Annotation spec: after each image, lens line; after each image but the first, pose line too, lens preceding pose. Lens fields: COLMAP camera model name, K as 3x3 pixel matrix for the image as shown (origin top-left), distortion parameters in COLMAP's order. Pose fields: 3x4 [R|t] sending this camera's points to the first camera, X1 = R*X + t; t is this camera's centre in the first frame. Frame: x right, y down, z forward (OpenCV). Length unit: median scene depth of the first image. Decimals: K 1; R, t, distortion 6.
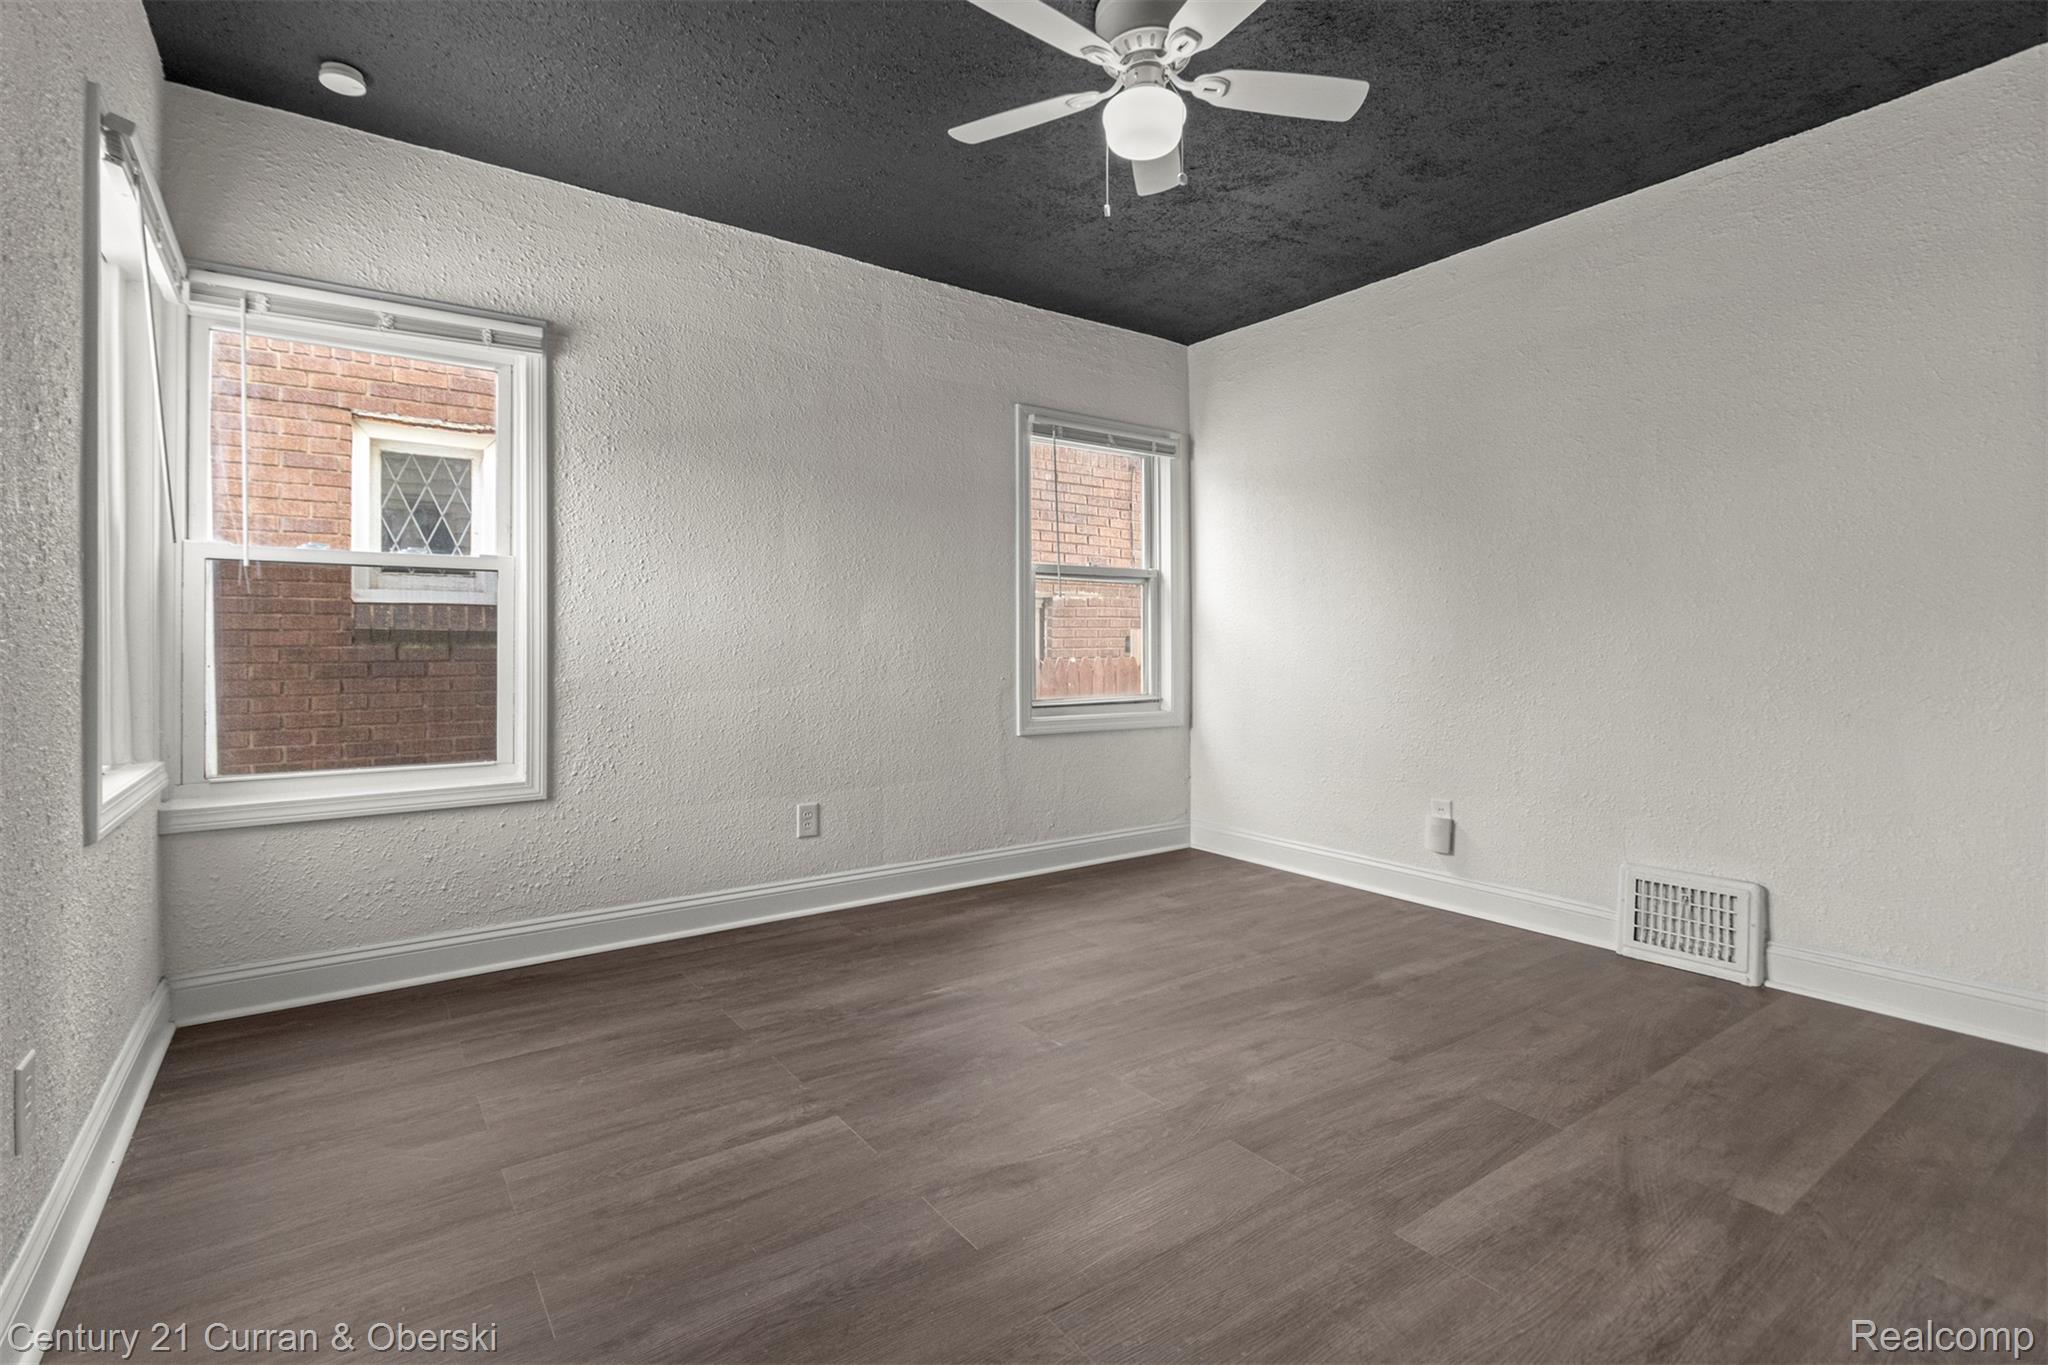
lens RADIAL K [[945.4, 0, 1014.0], [0, 945.4, 648.0], [0, 0, 1]] dist [-0.001137, -0.000422]
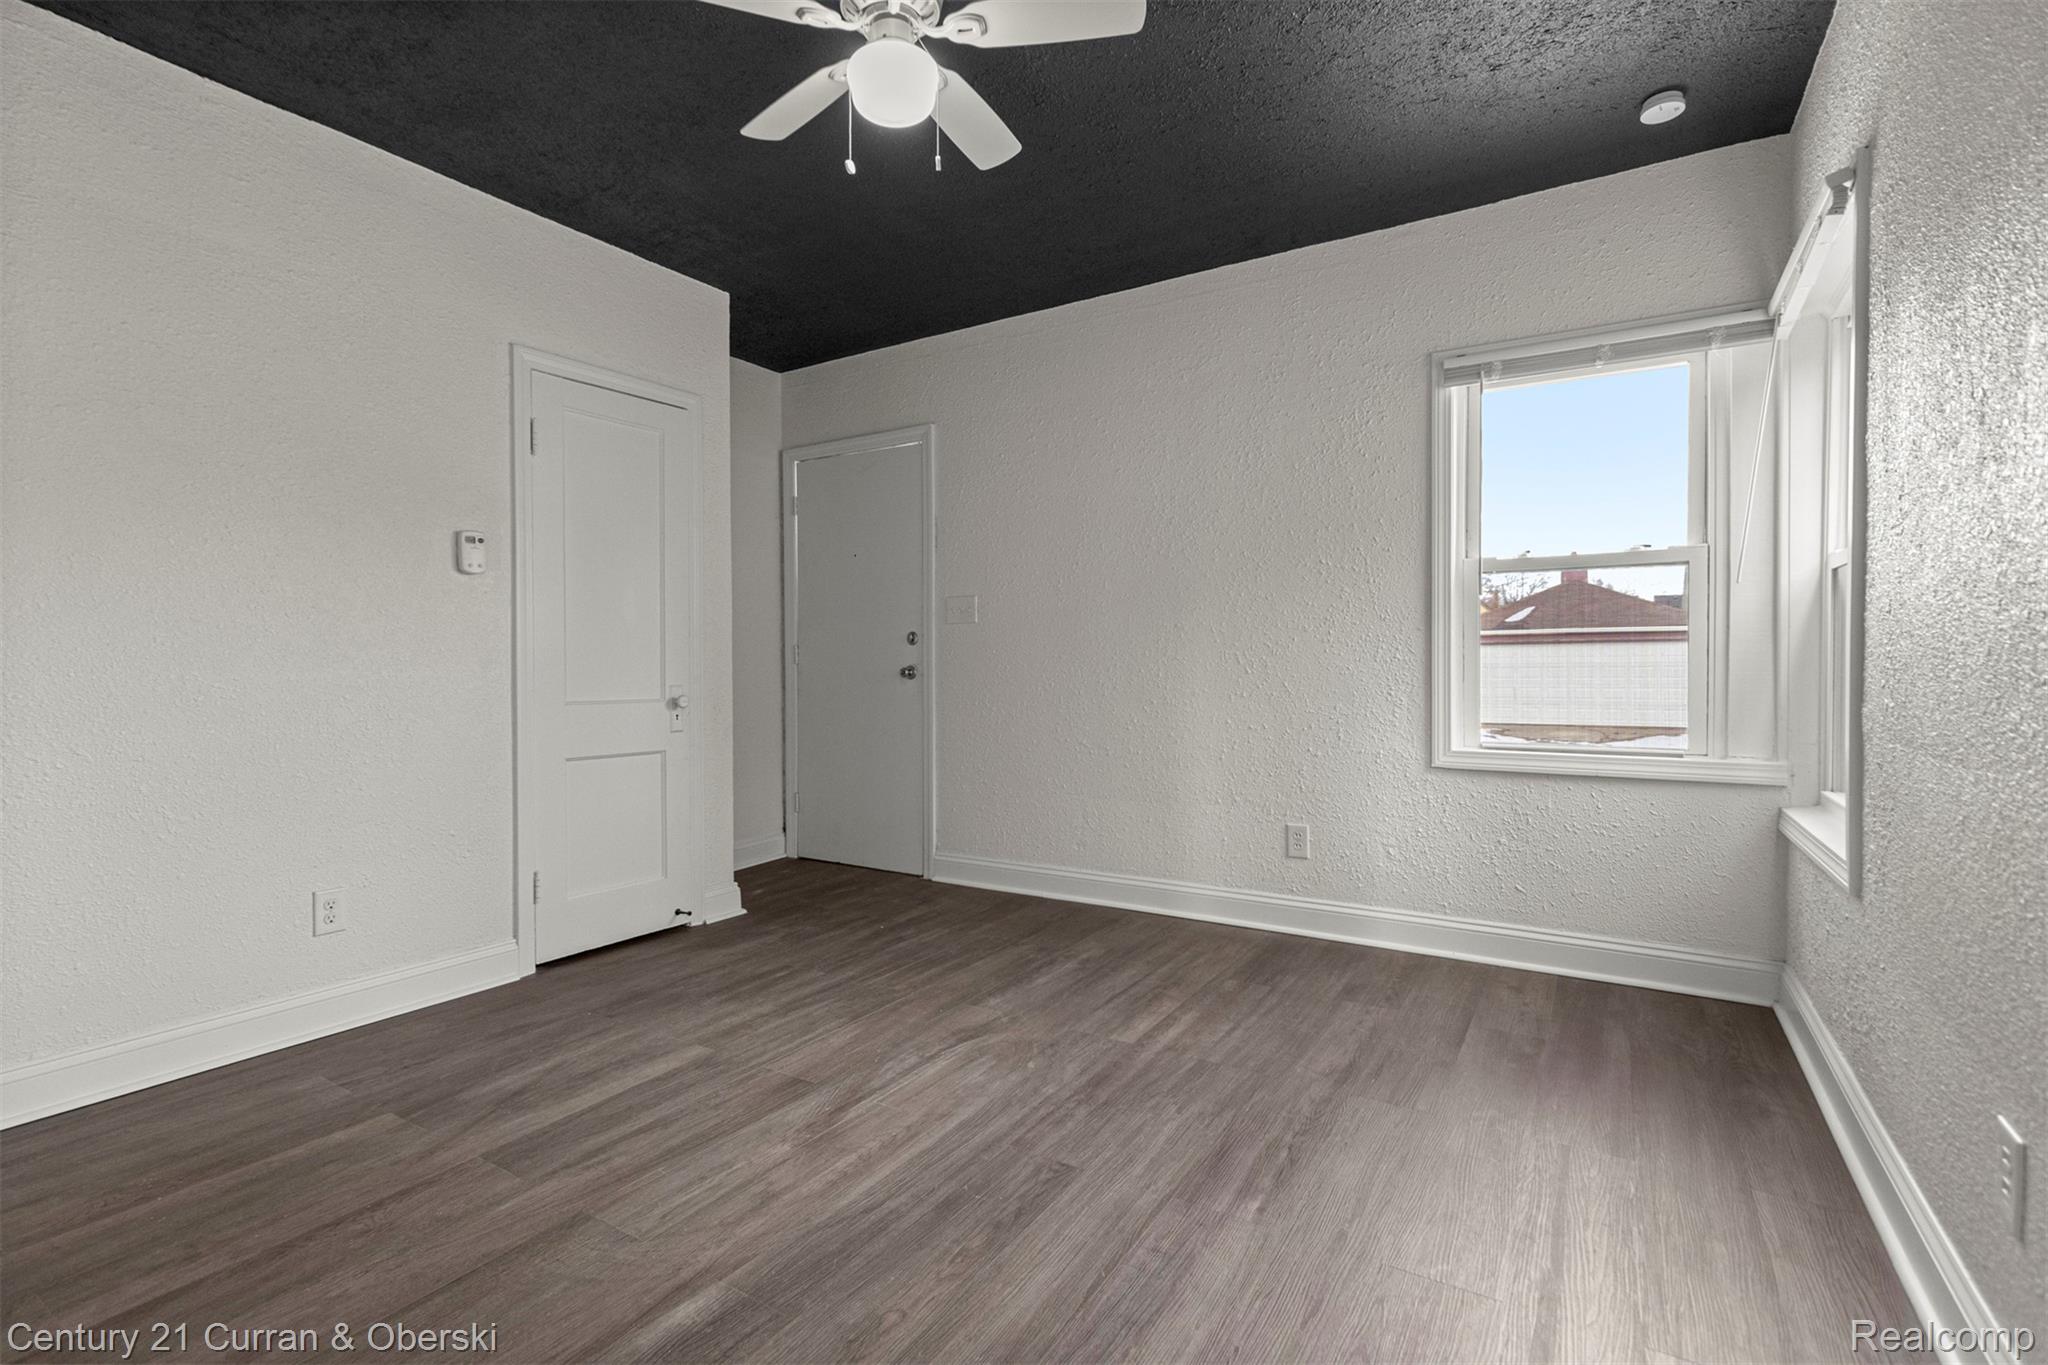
lens RADIAL K [[945.4, 0, 1023.0], [0, 945.4, 676.5], [0, 0, 1]] dist [-0.001137, -0.000422]
pose [[-0.922986, 0.012256, -0.384639, 0.449606], [0.006840, 0.999857, 0.015444, -0.008709], [0.384774, 0.011624, -0.922938, 2.248852]]
